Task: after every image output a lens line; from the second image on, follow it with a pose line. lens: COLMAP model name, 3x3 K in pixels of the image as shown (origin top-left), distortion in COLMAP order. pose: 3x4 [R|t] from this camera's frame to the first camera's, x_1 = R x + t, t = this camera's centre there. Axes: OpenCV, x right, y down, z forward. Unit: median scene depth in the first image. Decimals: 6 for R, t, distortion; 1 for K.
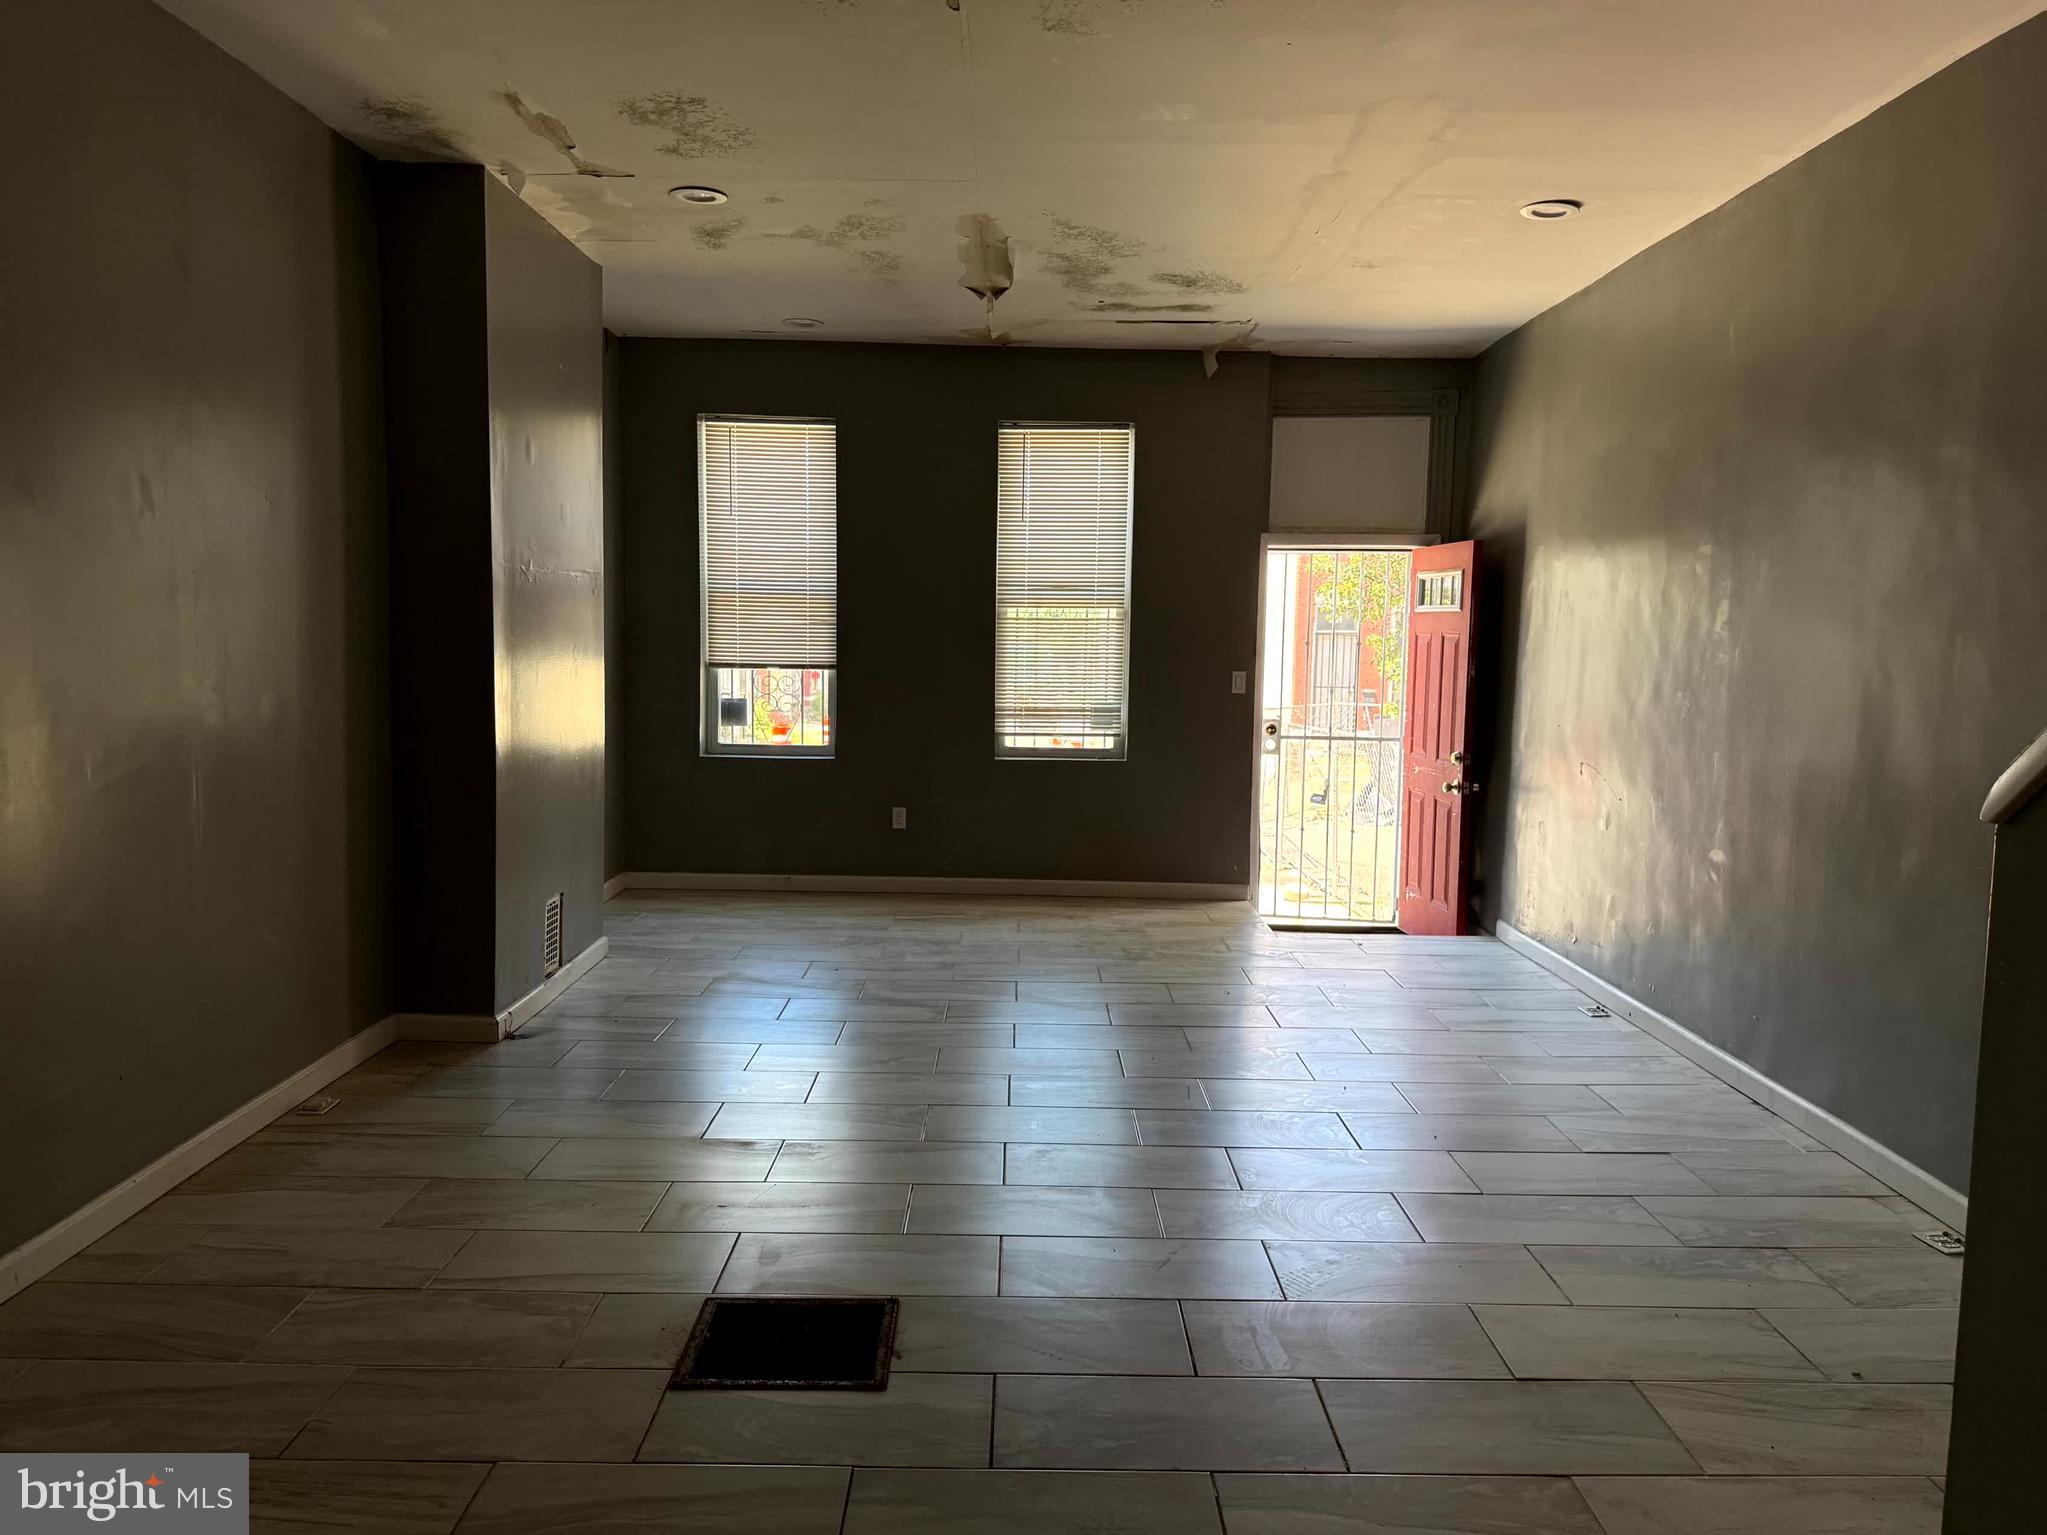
lens RADIAL K [[1438.7, 0, 1023.5], [0, 1438.7, 767.5], [0, 0, 1]] dist [0.073504, -0.102034]
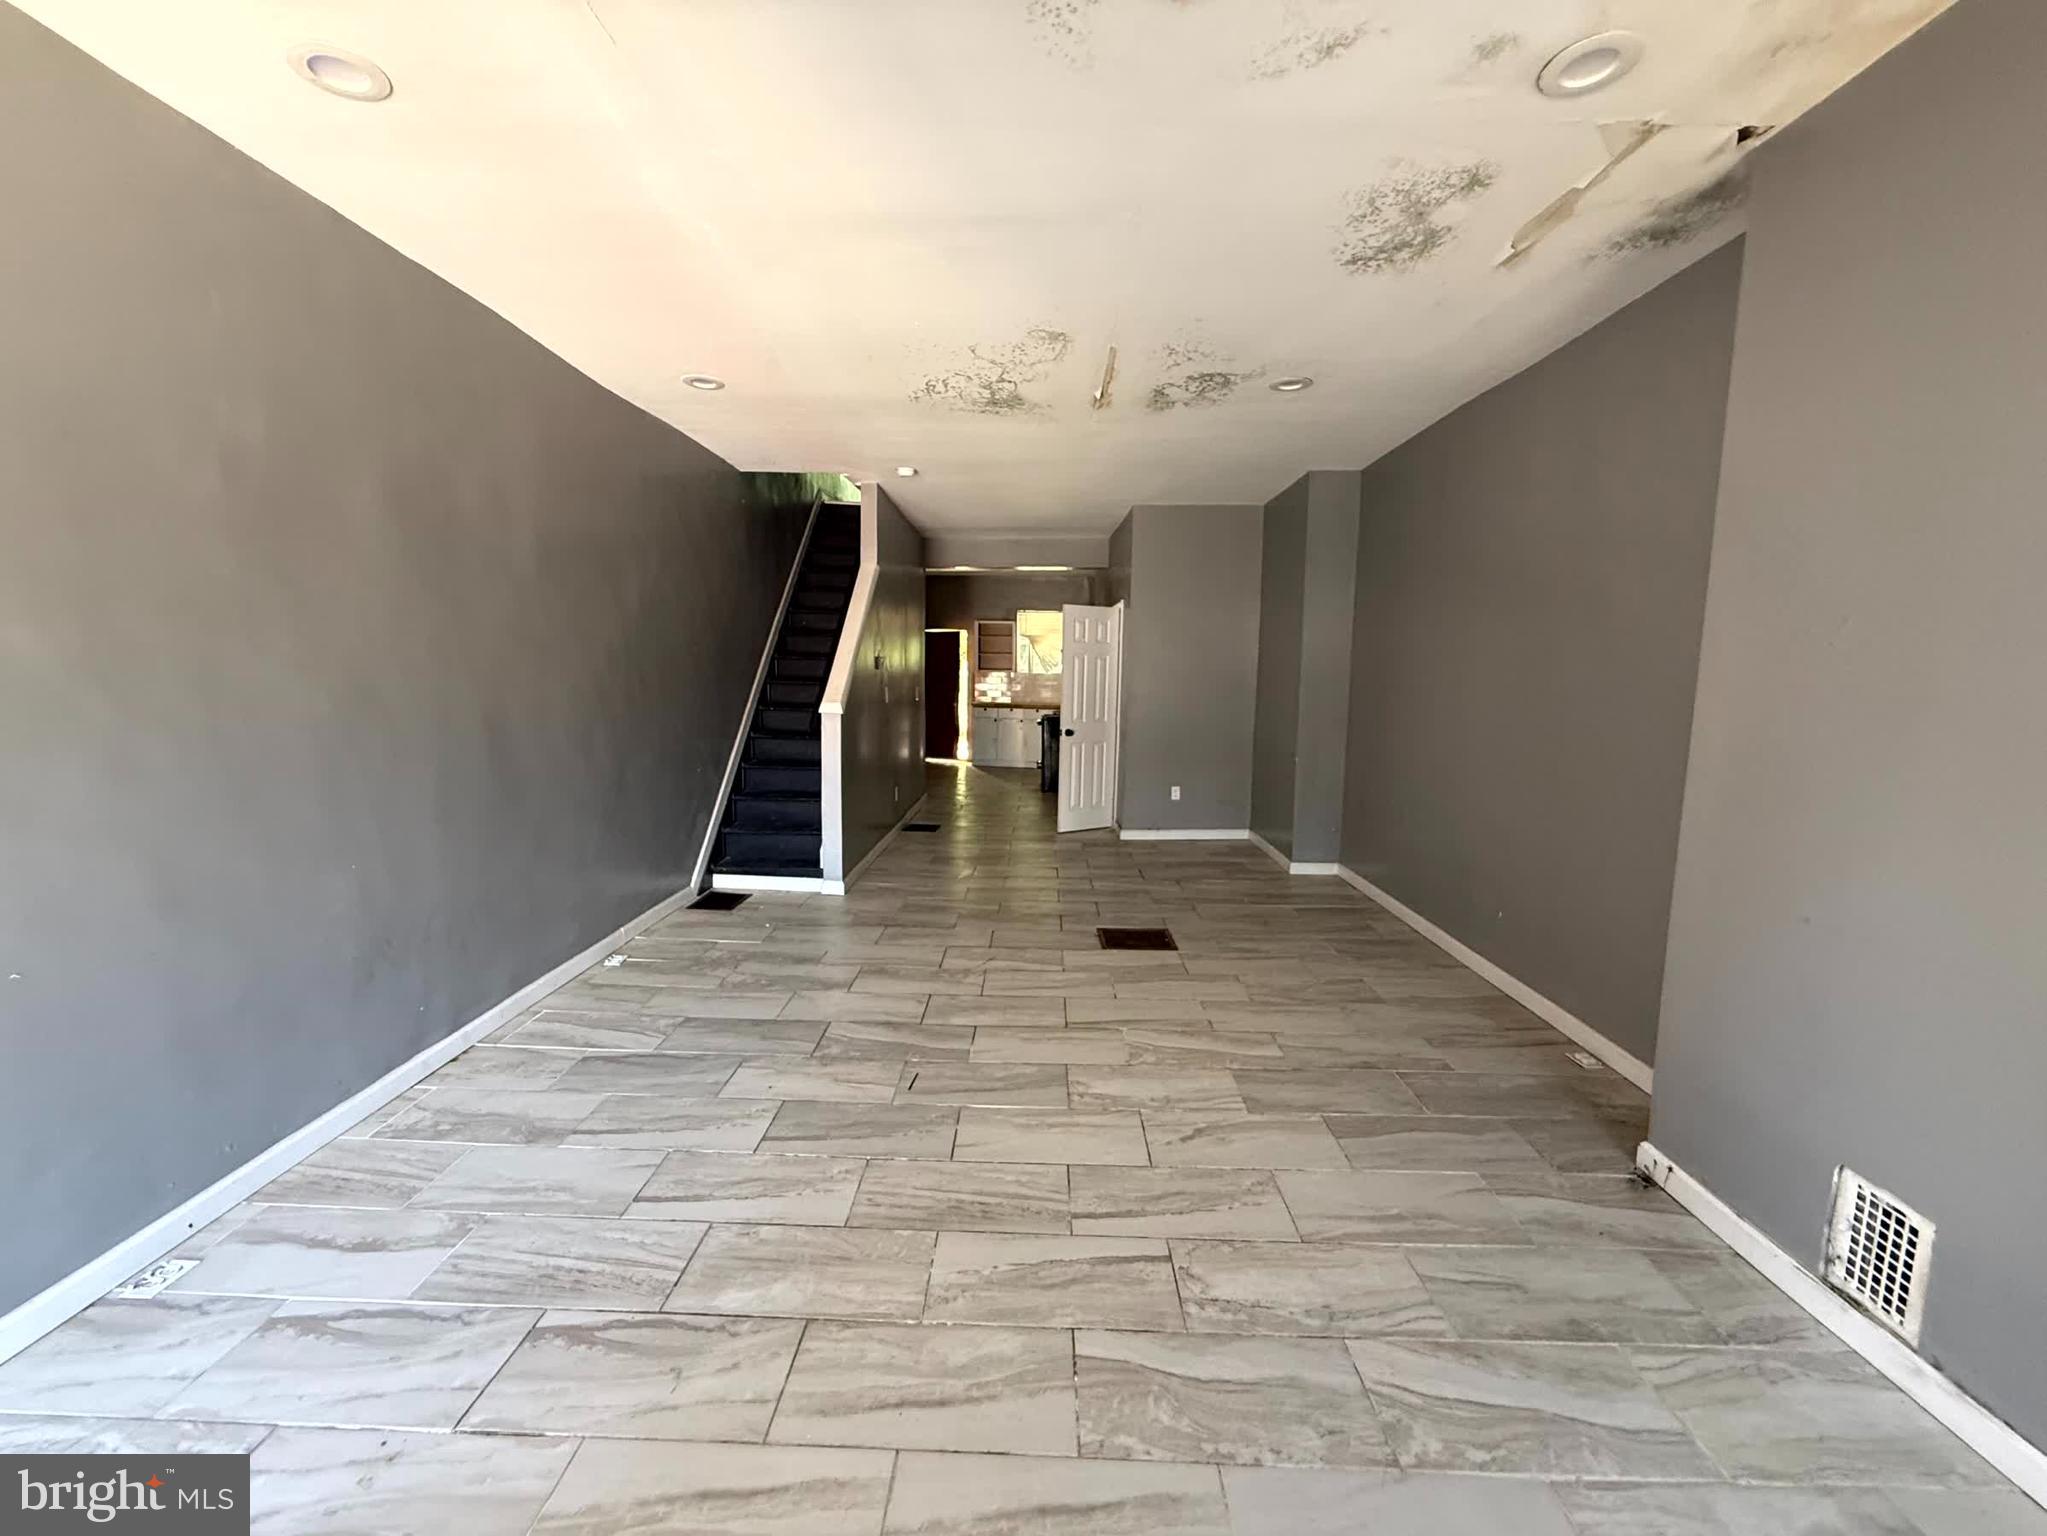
lens RADIAL K [[815.2, 0, 1018.5], [0, 815.2, 768.2], [0, 0, 1]] dist [0.000410, 0.000819]
pose [[-0.998998, -0.033428, 0.029772, 0.015341], [-0.026042, 0.974959, 0.220854, -0.138578], [-0.036409, 0.219857, -0.974852, 1.300826]]
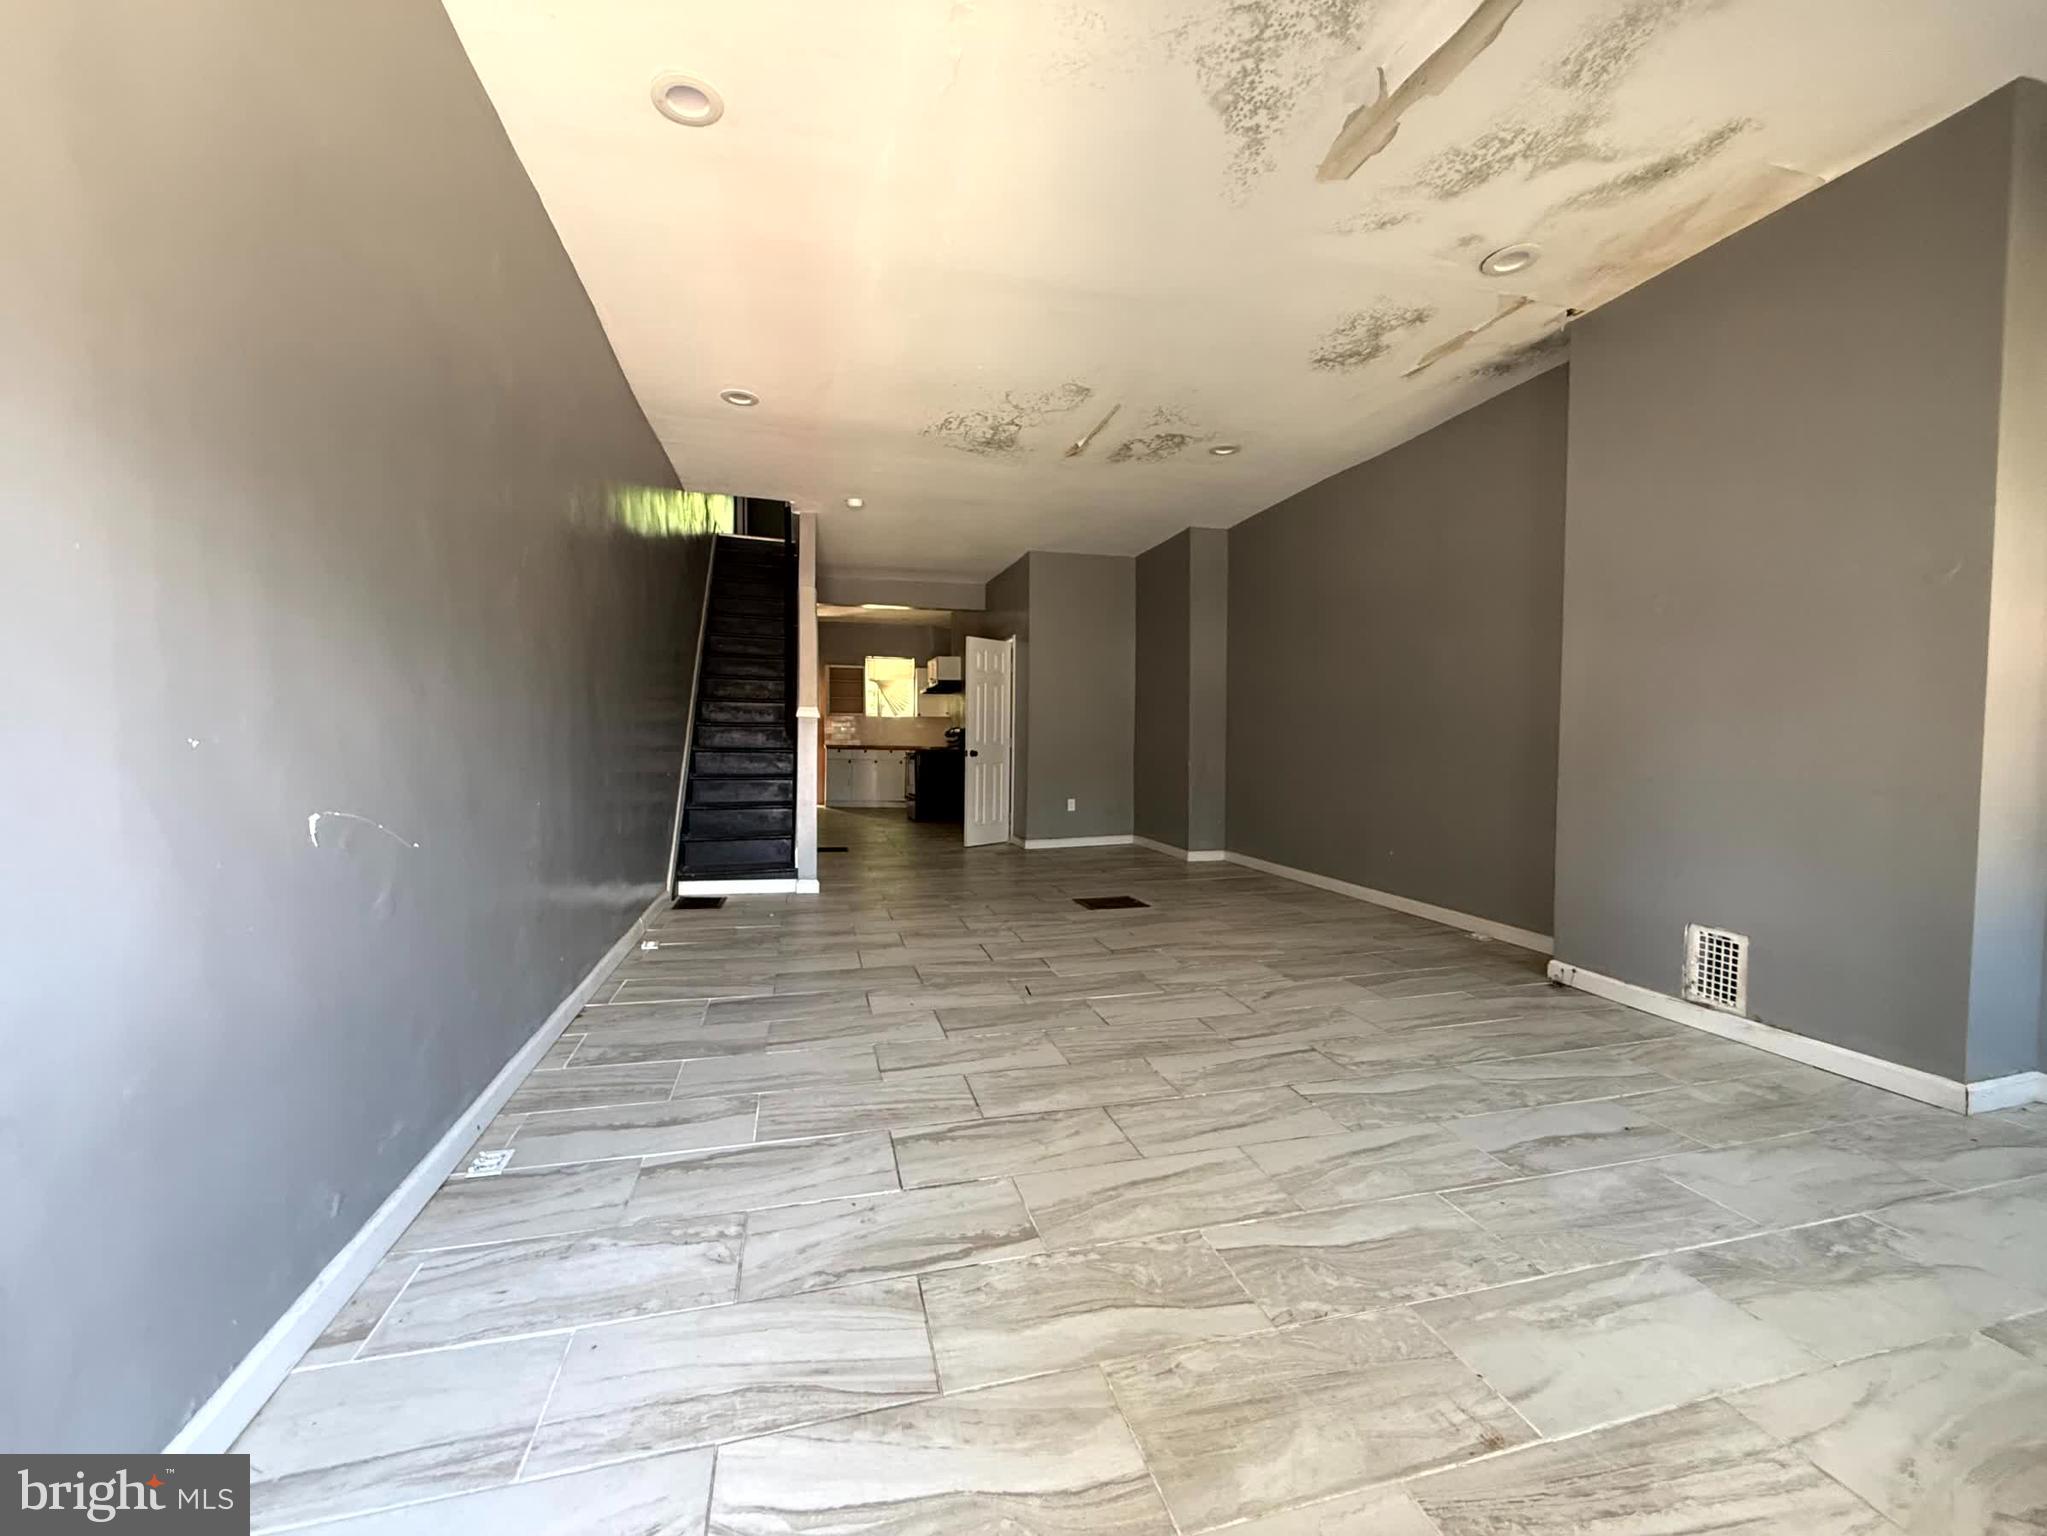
lens RADIAL K [[815.2, 0, 1018.5], [0, 815.2, 768.2], [0, 0, 1]] dist [0.000410, 0.000819]
pose [[-0.968149, -0.014185, -0.249973, 0.260735], [-0.047307, 0.990775, 0.126995, -0.063547], [0.245866, 0.134776, -0.959888, 1.399622]]
